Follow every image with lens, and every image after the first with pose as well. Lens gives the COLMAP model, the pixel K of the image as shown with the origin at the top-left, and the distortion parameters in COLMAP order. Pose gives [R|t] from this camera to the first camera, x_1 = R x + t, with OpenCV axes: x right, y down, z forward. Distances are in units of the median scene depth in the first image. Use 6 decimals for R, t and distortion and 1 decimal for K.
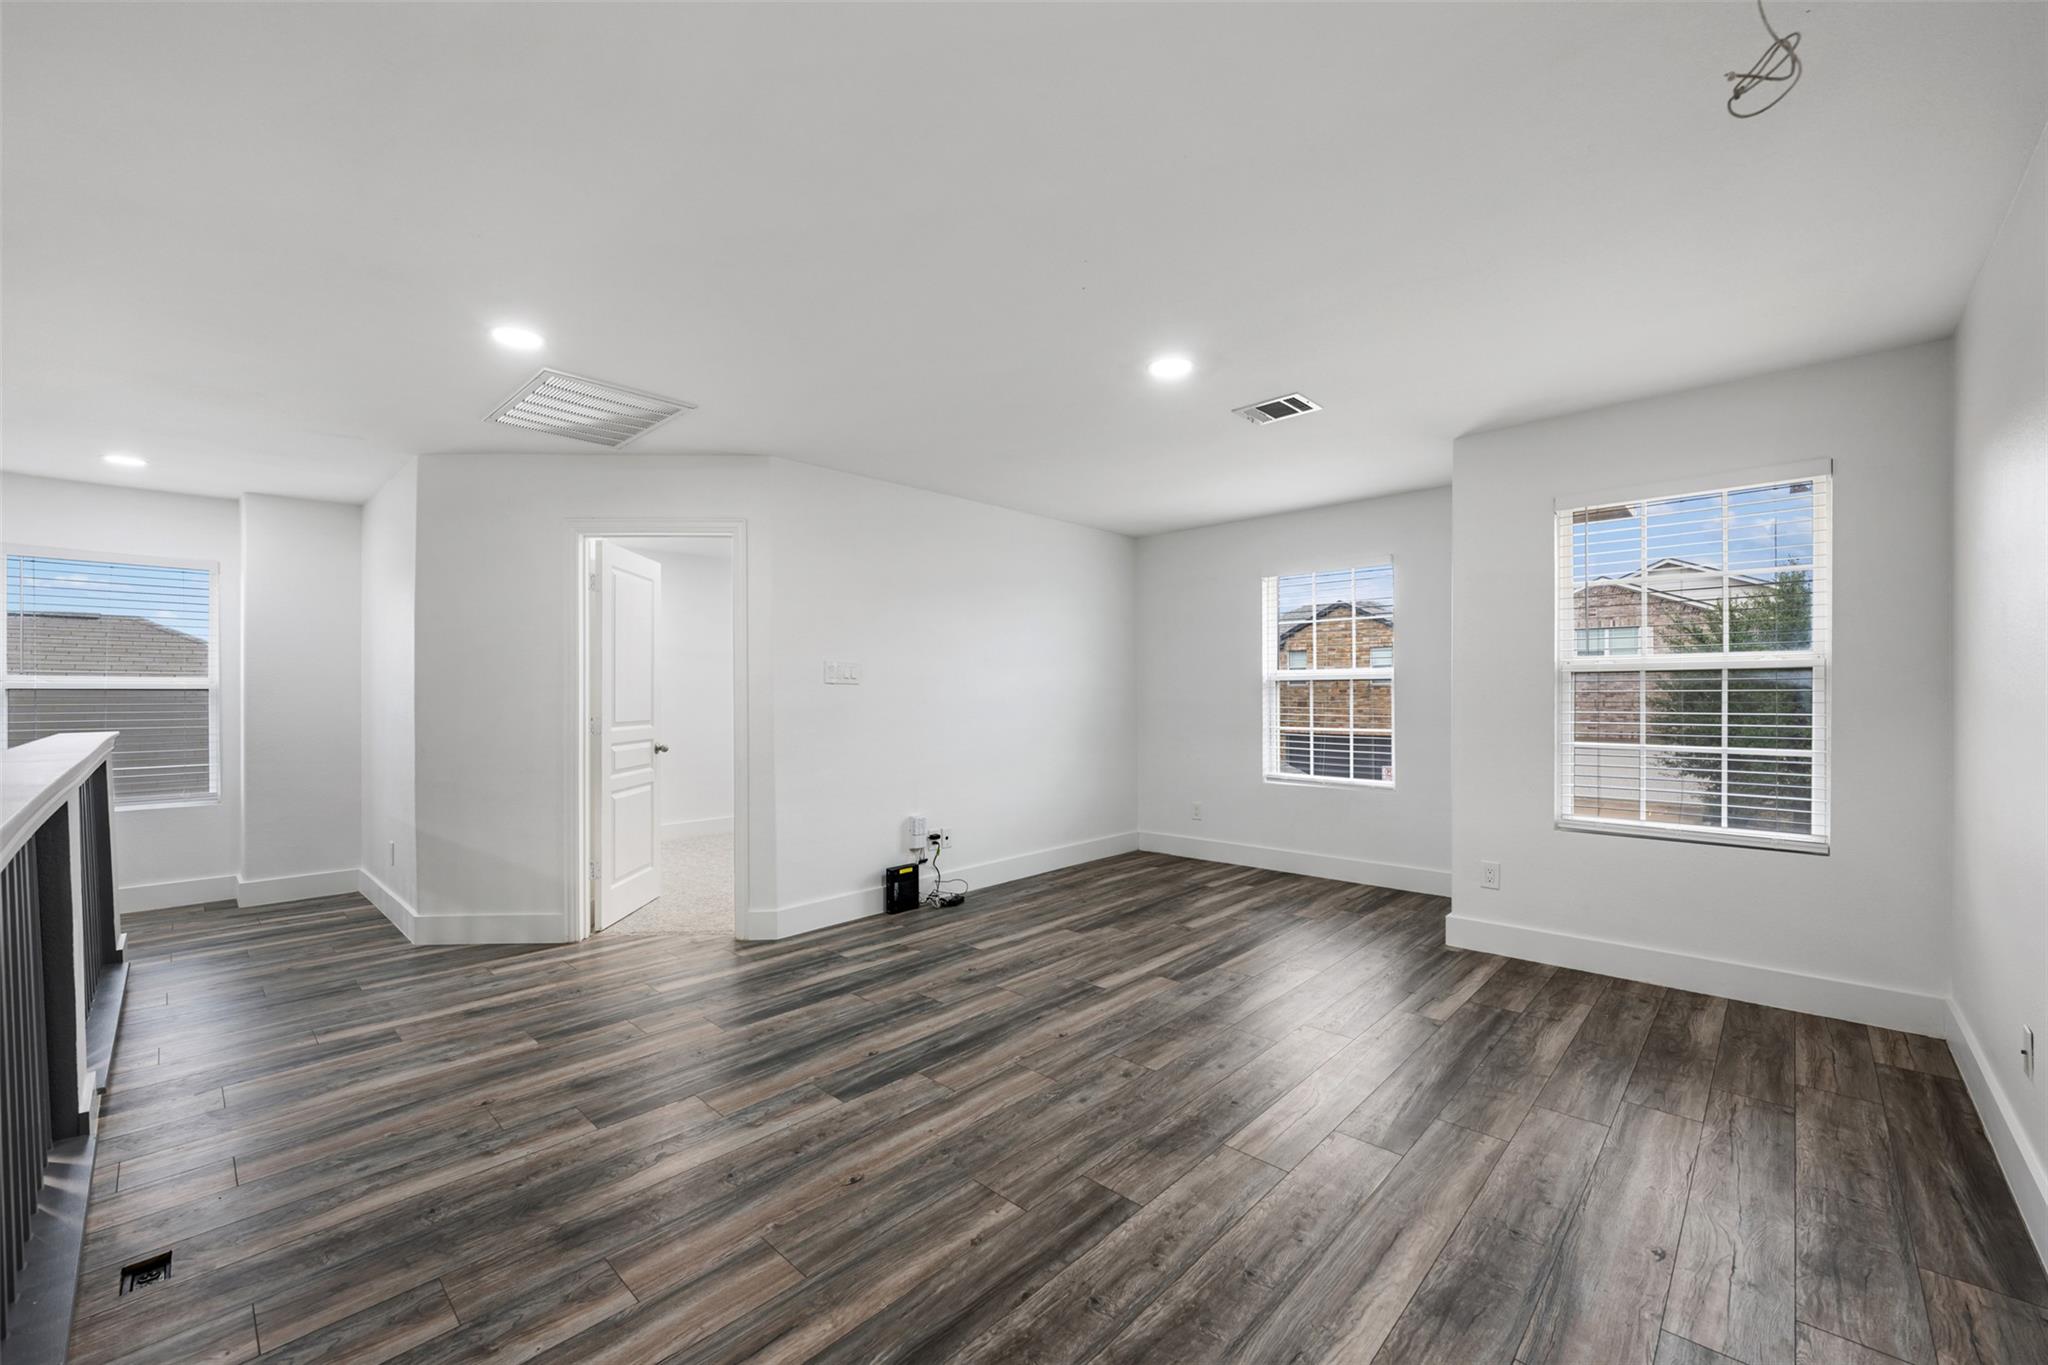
lens RADIAL K [[810.8, 0, 1023.5], [0, 810.8, 687.0], [0, 0, 1]] dist [-0.001335, 0.000858]
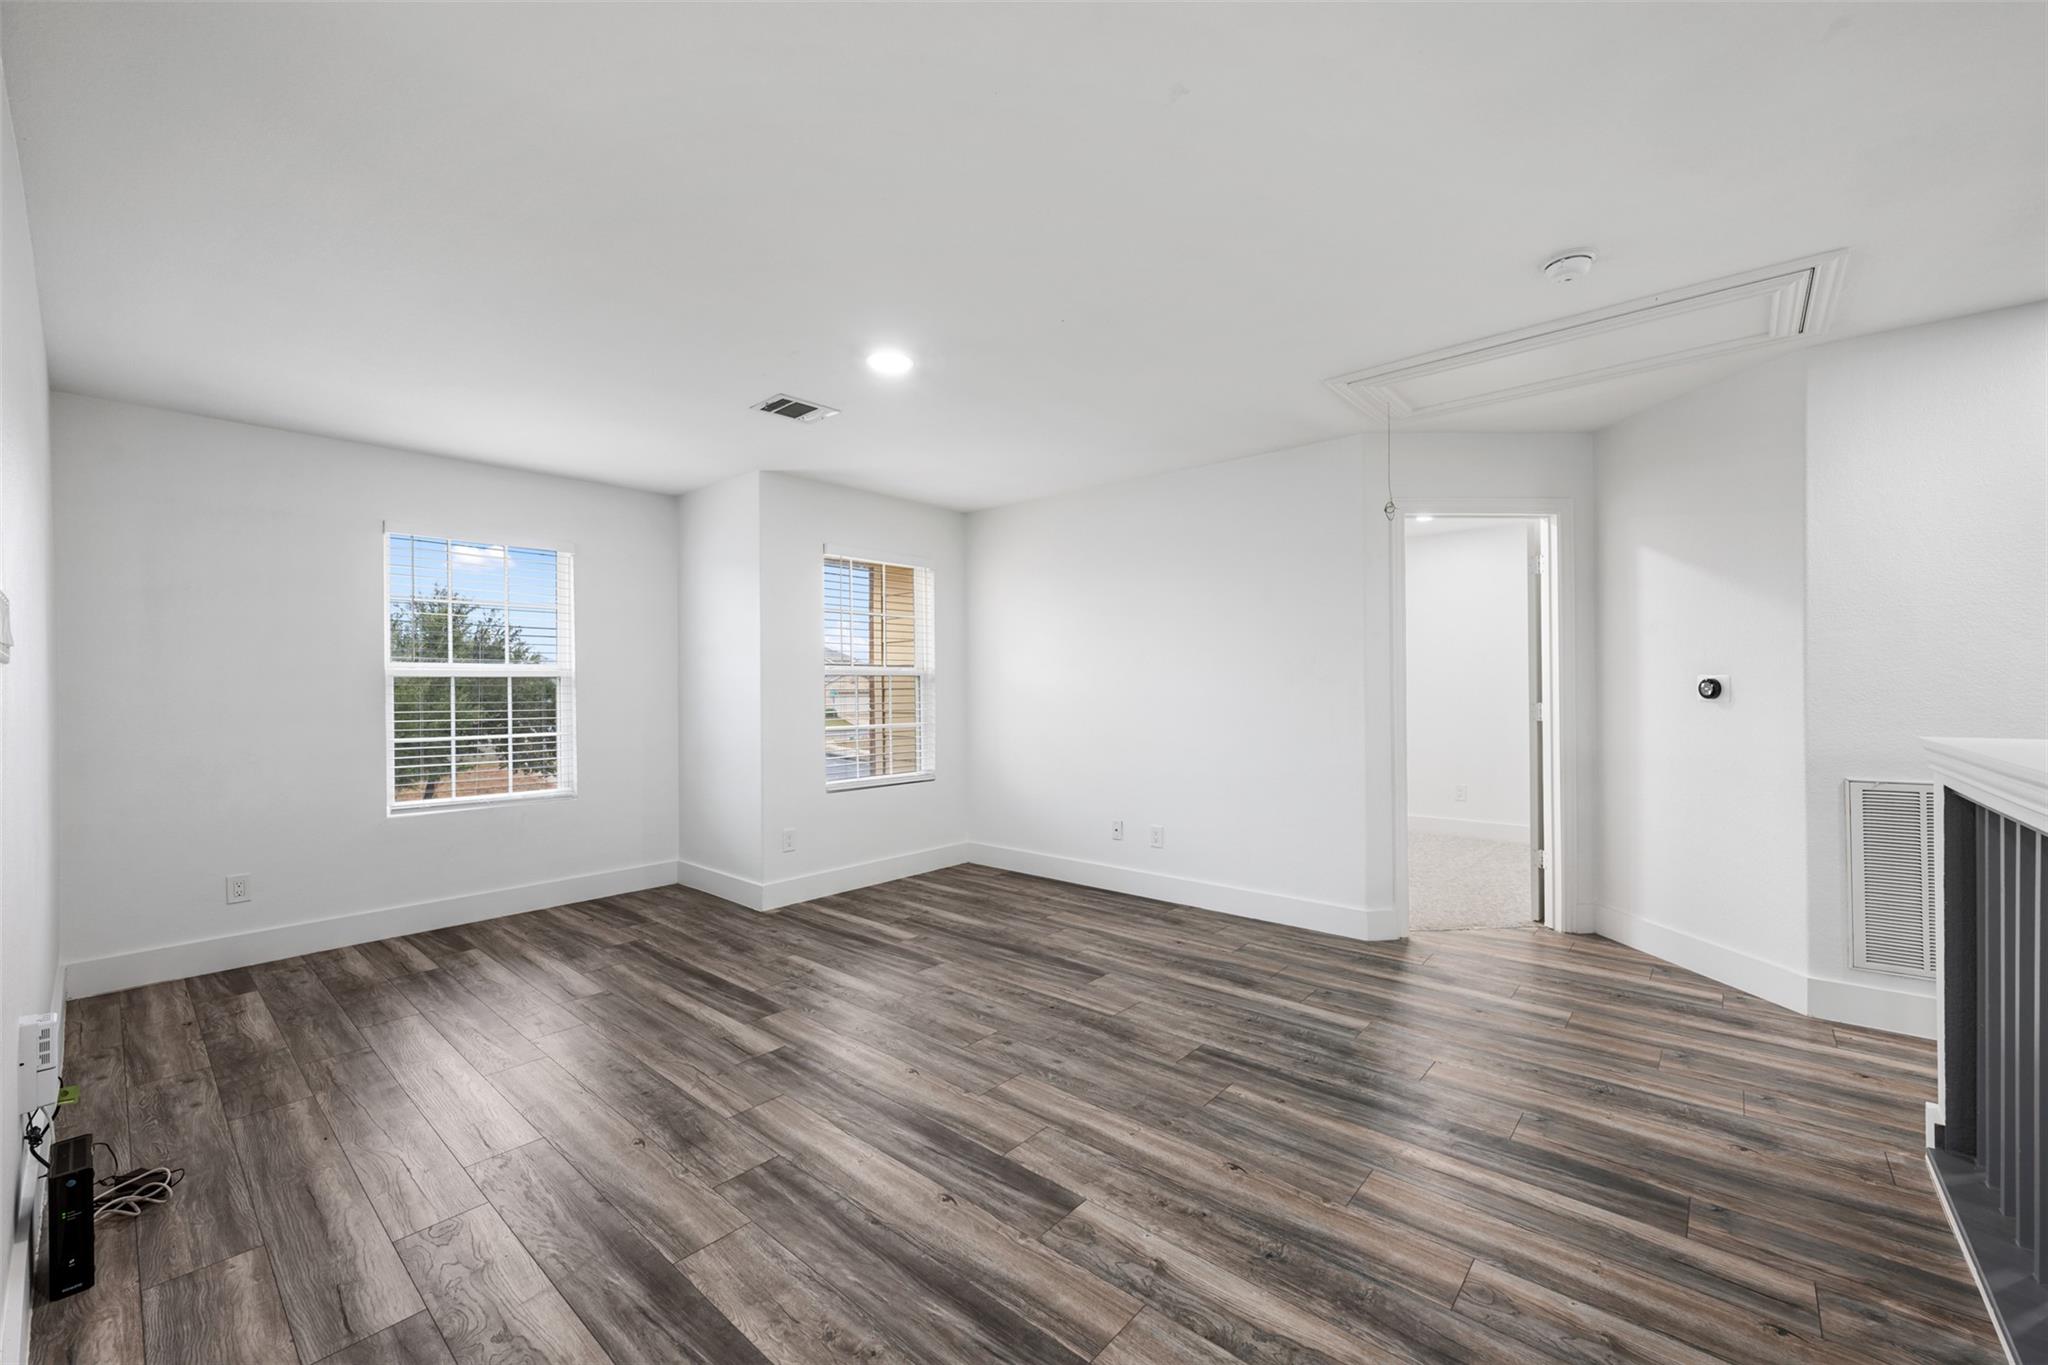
lens RADIAL K [[810.8, 0, 1011.0], [0, 810.8, 683.6], [0, 0, 1]] dist [-0.001335, 0.000858]
pose [[-0.028641, 0.010804, 0.999531, -0.970694], [-0.001982, 0.999939, -0.010865, 0.013221], [-0.999588, -0.002293, -0.028618, 1.043142]]
